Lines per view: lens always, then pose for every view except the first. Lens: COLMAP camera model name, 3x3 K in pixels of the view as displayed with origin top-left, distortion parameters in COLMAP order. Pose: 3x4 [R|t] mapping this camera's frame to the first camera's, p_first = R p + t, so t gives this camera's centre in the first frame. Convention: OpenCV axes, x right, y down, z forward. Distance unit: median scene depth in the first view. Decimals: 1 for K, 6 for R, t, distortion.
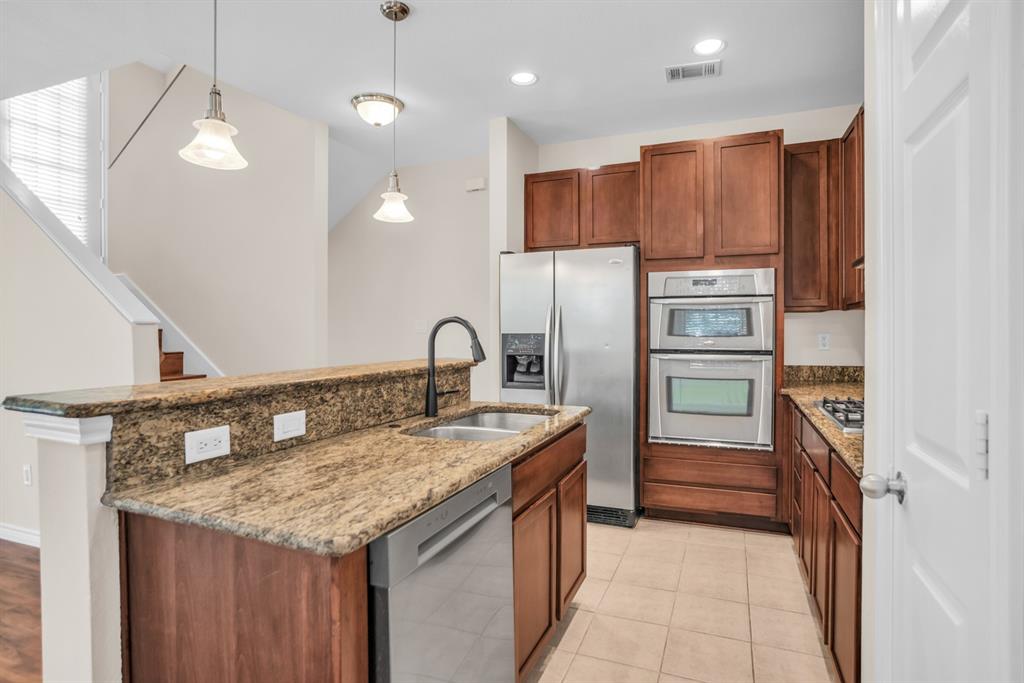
lens RADIAL K [[541.1, 0, 512.0], [0, 541.1, 341.5], [0, 0, 1]] dist [-0.091723, 0.000211]
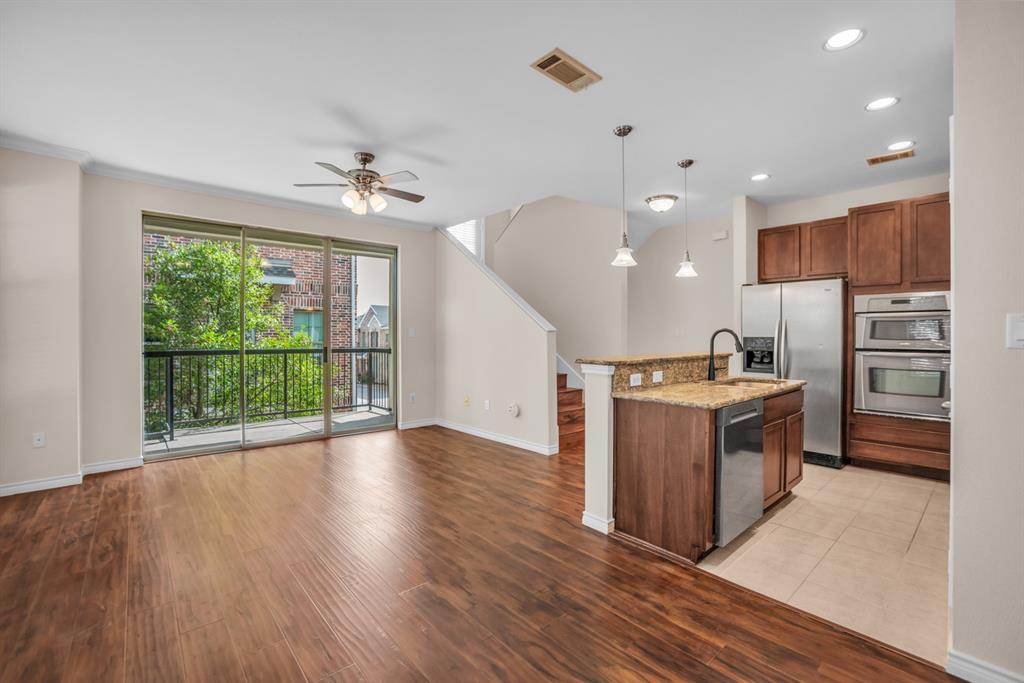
lens RADIAL K [[437.0, 0, 516.6], [0, 437.0, 340.5], [0, 0, 1]] dist [-0.062530, 0.018493]
pose [[0.894741, 0.006824, -0.446532, -0.055156], [-0.008567, 0.999962, -0.001884, 0.003245], [0.446502, 0.005511, 0.894766, -0.453555]]
